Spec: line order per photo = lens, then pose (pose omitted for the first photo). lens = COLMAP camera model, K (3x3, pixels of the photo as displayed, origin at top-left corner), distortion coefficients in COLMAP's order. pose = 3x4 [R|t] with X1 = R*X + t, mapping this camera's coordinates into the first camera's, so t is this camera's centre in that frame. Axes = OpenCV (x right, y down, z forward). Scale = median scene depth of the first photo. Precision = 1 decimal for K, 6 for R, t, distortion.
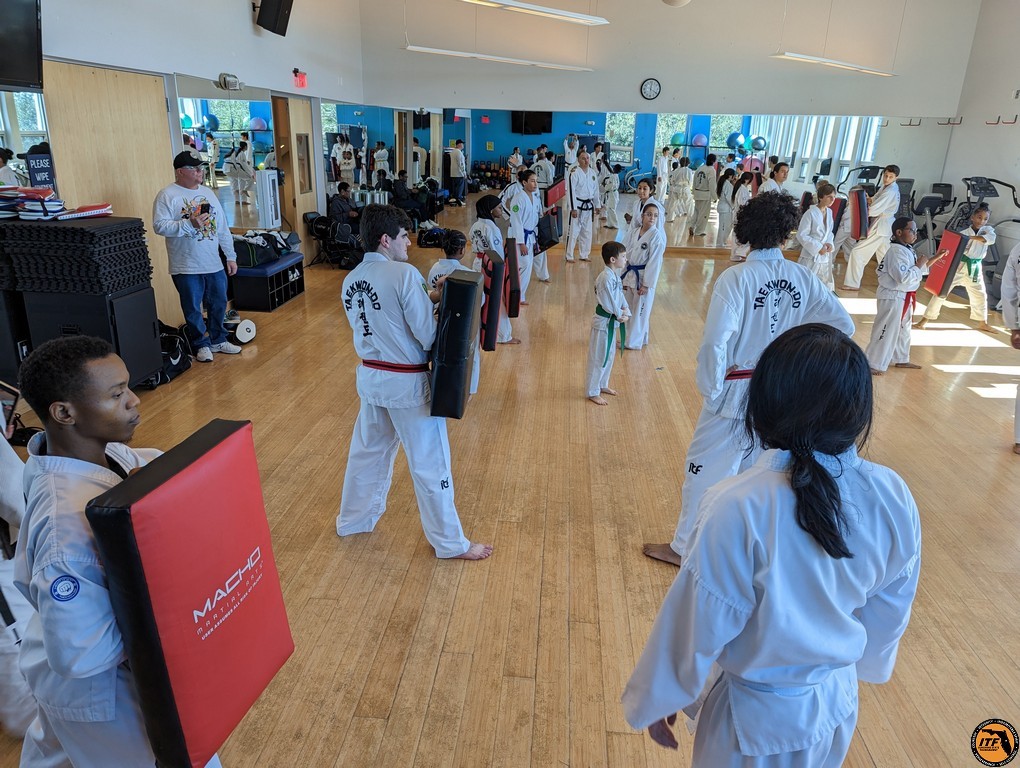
lens RADIAL K [[732.6, 0, 505.3], [0, 732.6, 388.7], [0, 0, 1]] dist [0.034257, -0.006588]
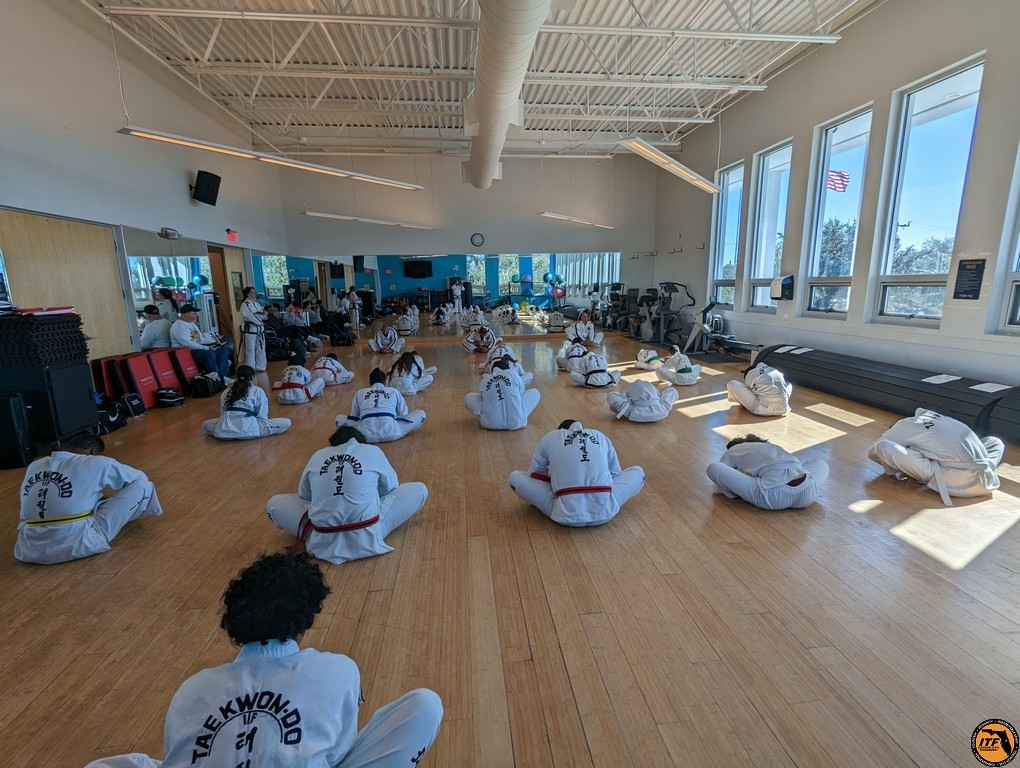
lens RADIAL K [[491.2, 0, 522.3], [0, 491.2, 385.6], [0, 0, 1]] dist [-0.004214, -0.001214]
pose [[0.977938, -0.082760, 0.191801, 0.079403], [0.107432, 0.986697, -0.122018, 0.060252], [-0.179151, 0.139932, 0.973819, -0.015539]]
